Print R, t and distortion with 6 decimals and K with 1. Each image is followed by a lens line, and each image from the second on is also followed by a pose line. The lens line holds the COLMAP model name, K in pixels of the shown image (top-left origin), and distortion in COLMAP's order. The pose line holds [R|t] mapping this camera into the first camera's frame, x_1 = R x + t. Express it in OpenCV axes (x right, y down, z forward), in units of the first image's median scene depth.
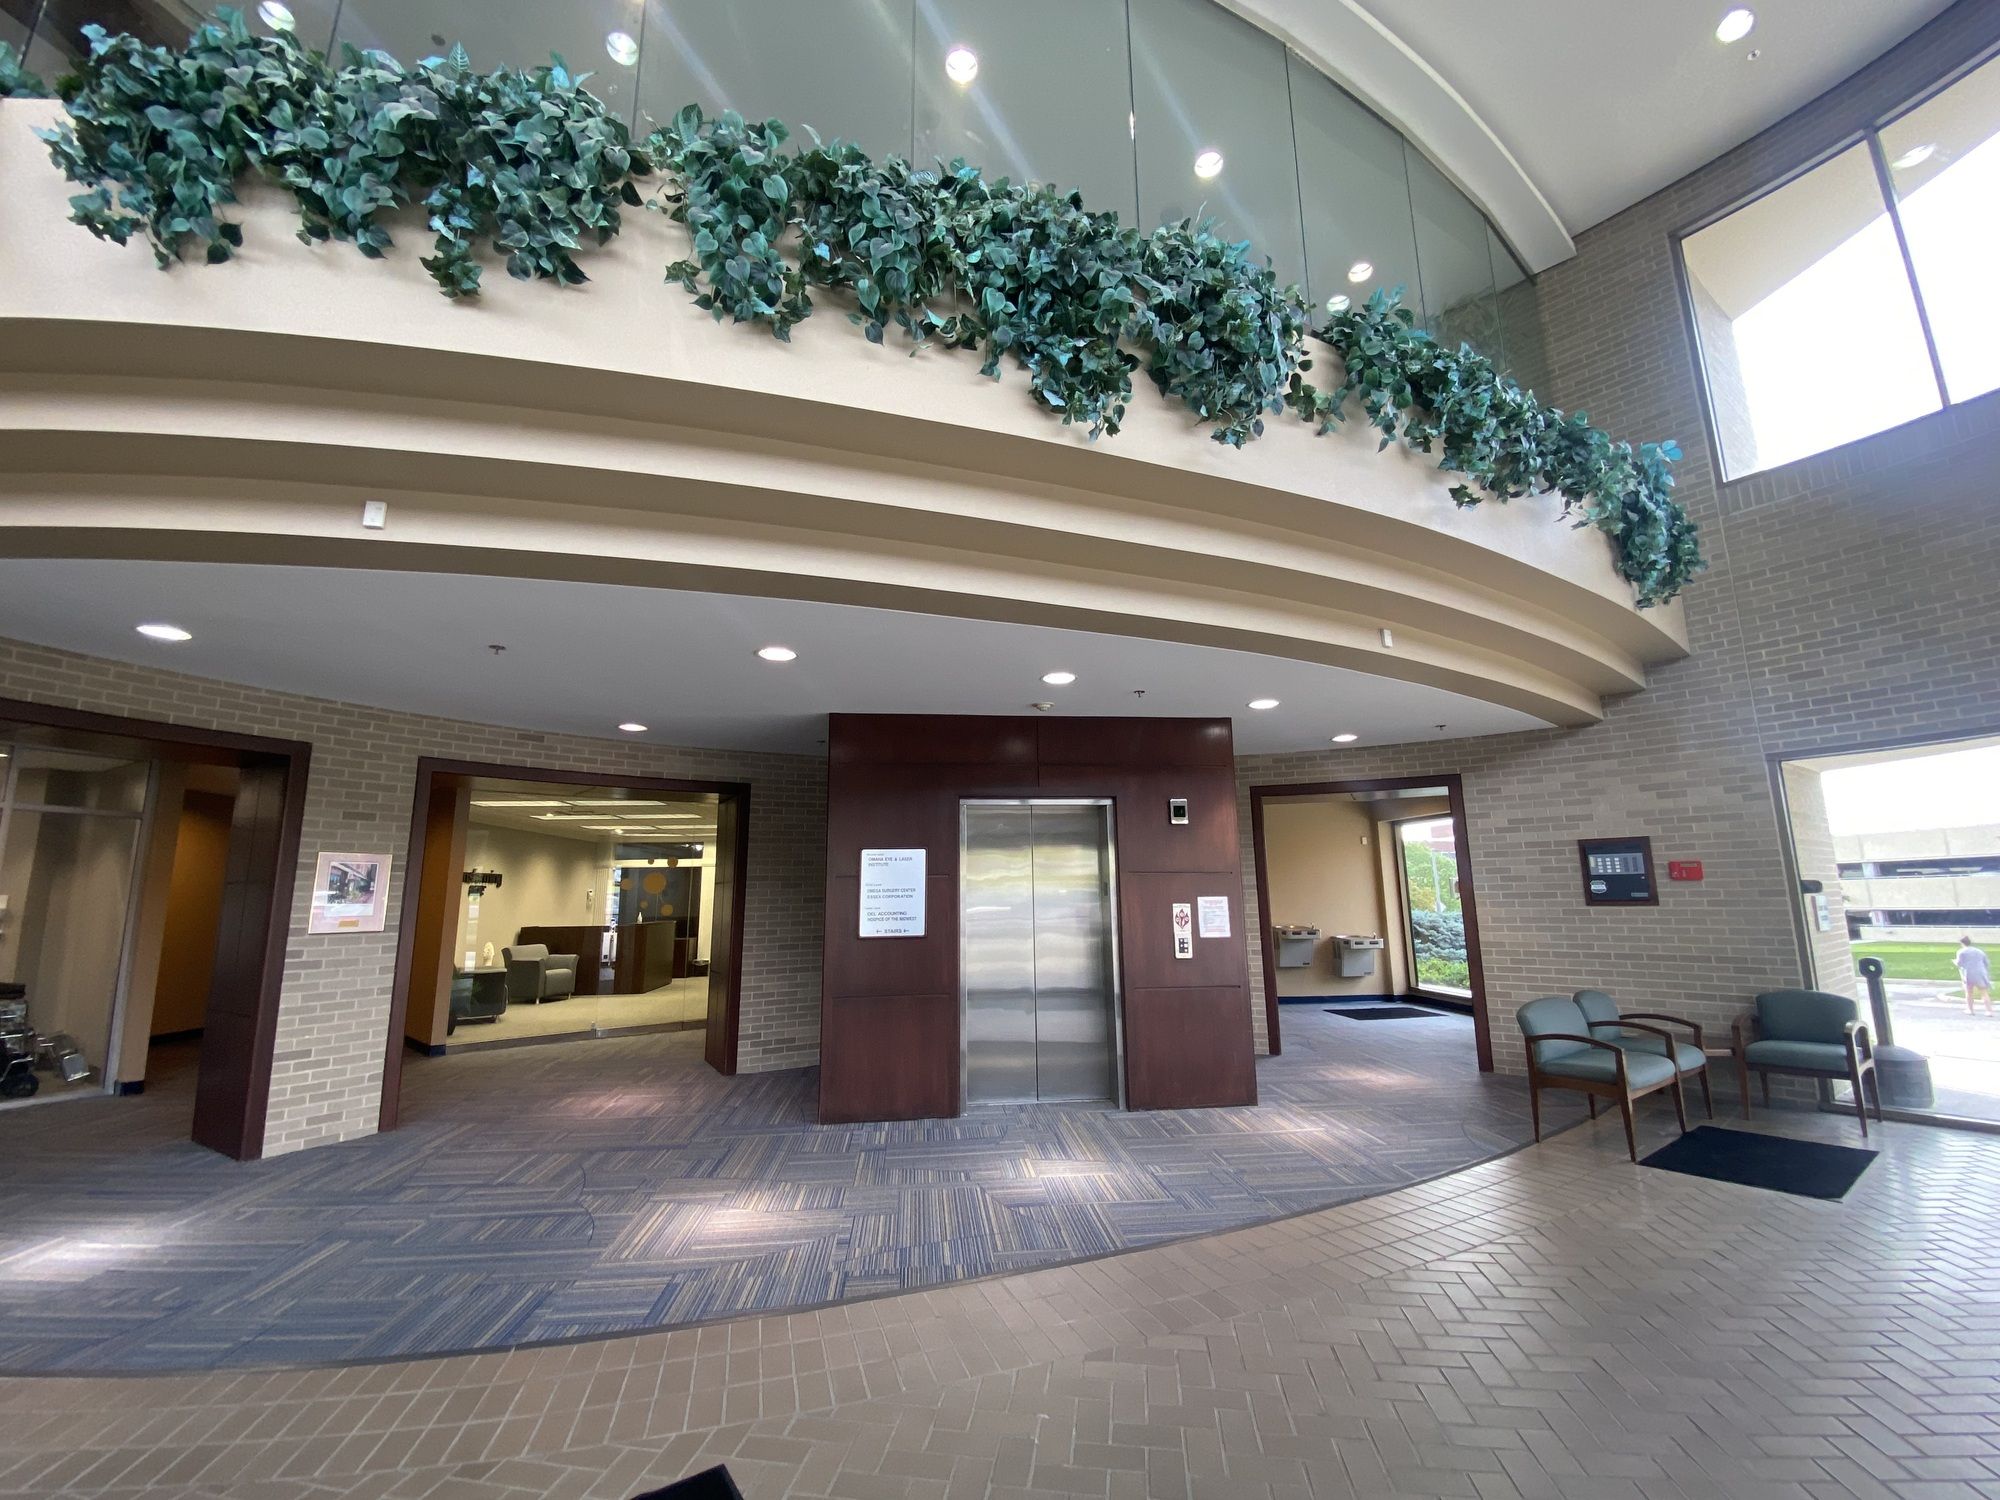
lens RADIAL K [[800.0, 0, 1000.0], [0, 800.0, 750.0], [0, 0, 1]] dist [0.012571, -0.014990]
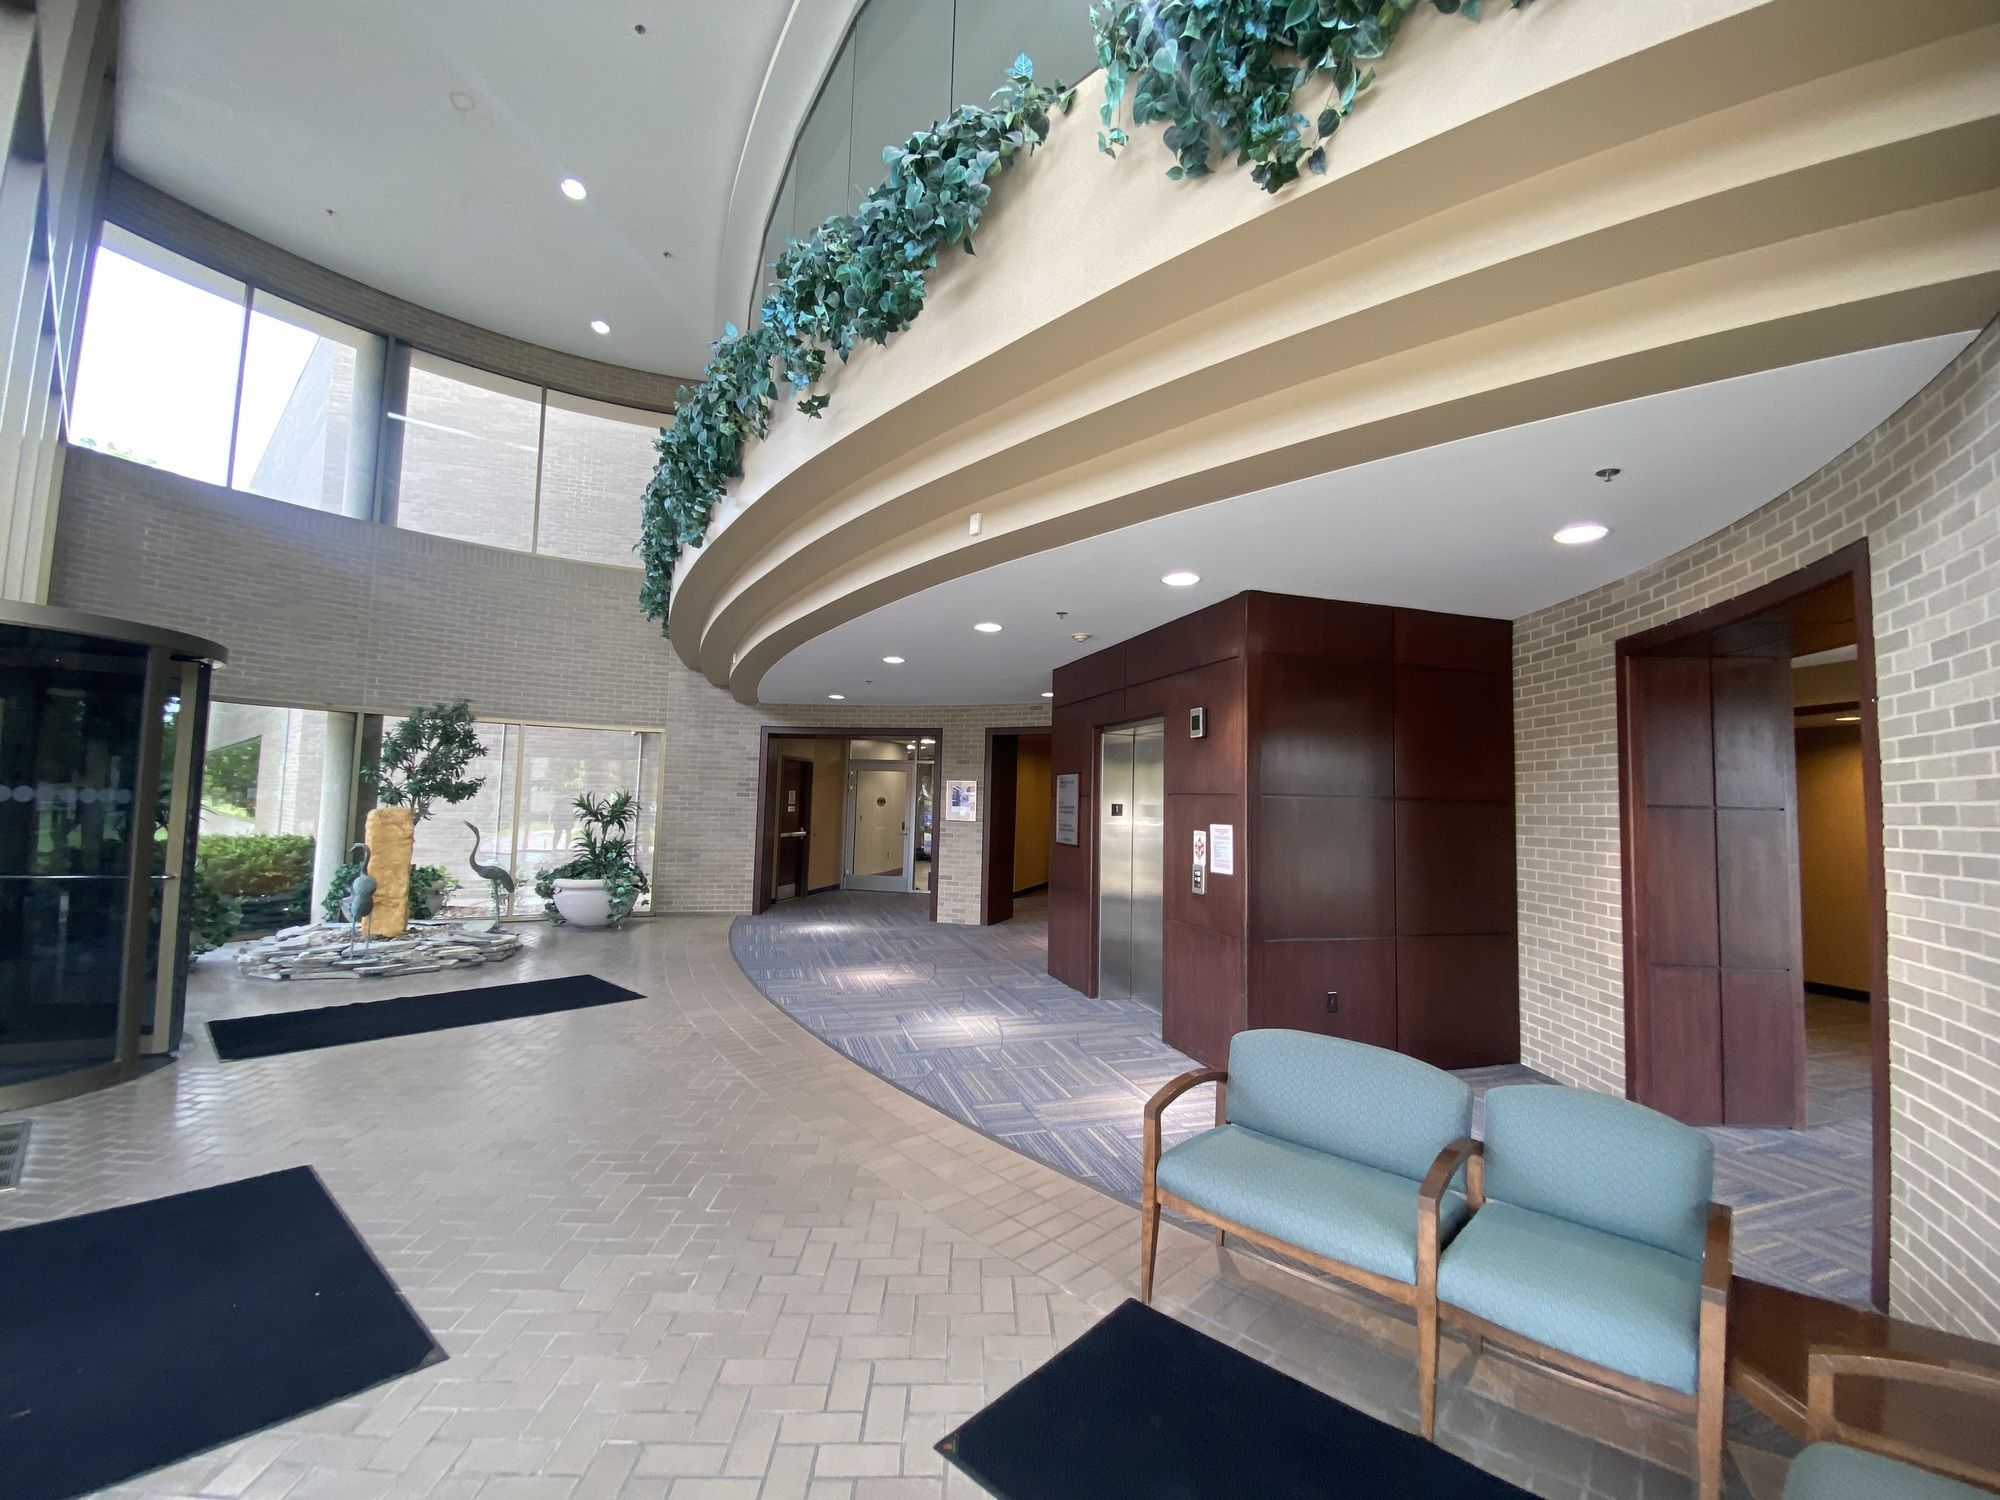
lens RADIAL K [[800.0, 0, 1000.0], [0, 800.0, 750.0], [0, 0, 1]] dist [0.012571, -0.014990]
pose [[0.199769, -0.048283, -0.978653, 1.051445], [0.130005, 0.991261, -0.022368, 0.102266], [0.971180, -0.122762, 0.204301, 0.656121]]
